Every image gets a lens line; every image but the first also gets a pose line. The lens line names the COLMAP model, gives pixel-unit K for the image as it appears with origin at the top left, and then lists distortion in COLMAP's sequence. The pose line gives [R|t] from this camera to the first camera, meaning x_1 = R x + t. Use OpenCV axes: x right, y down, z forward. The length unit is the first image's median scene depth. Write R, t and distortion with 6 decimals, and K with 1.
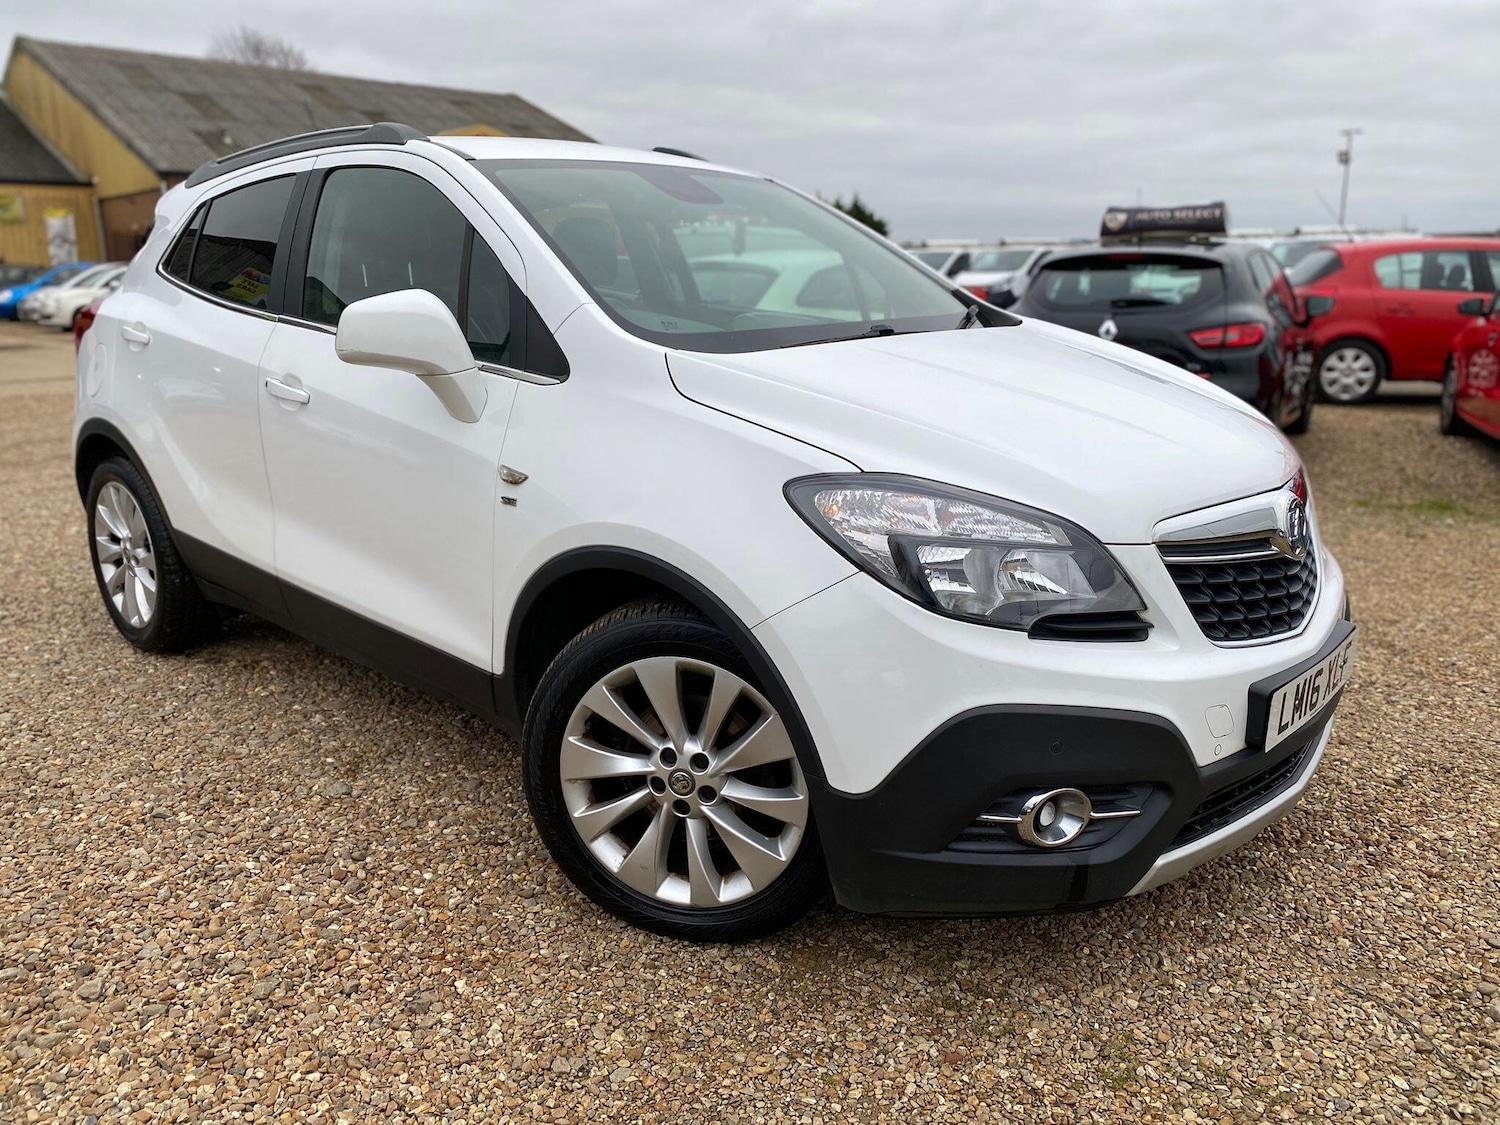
lens RADIAL K [[1127.3, 0, 746.1], [0, 1127.3, 554.5], [0, 0, 1]] dist [0.011205, 0.000302]
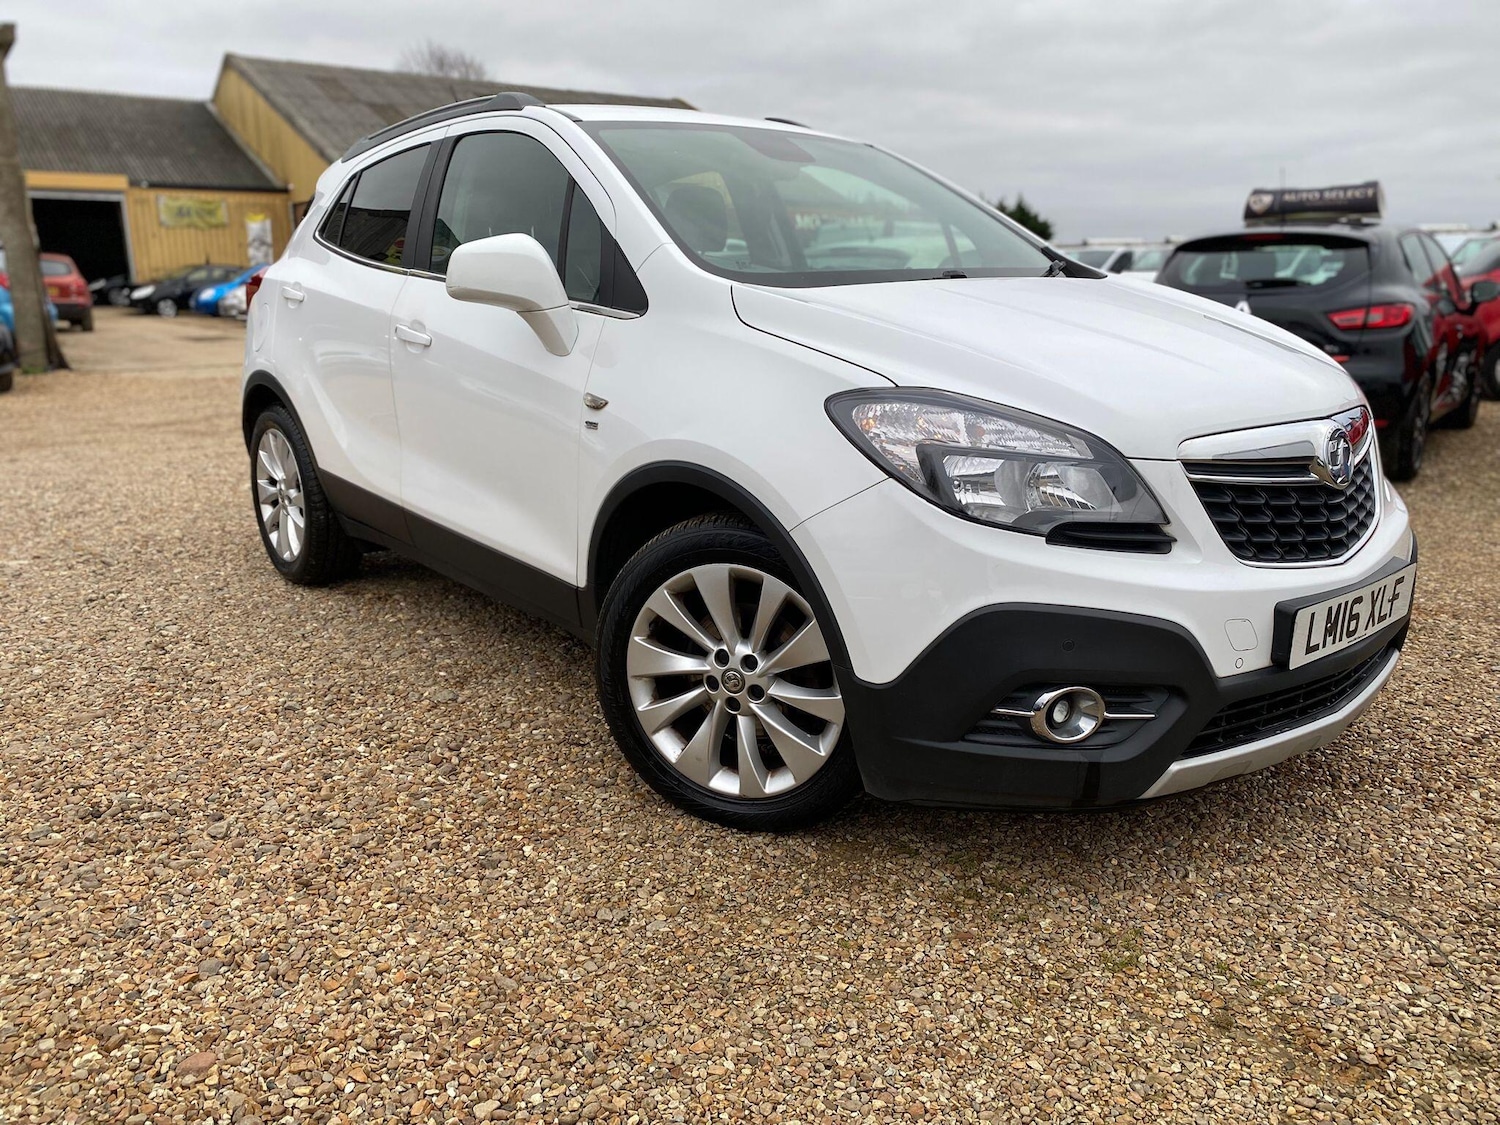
lens RADIAL K [[1125.5, 0, 750.3], [0, 1125.5, 552.2], [0, 0, 1]] dist [0.011267, 0.000207]
pose [[0.991466, 0.031985, -0.126379, 0.090280], [-0.032334, 0.999477, -0.000710, 0.077044], [0.126291, 0.004790, 0.991982, -0.070850]]
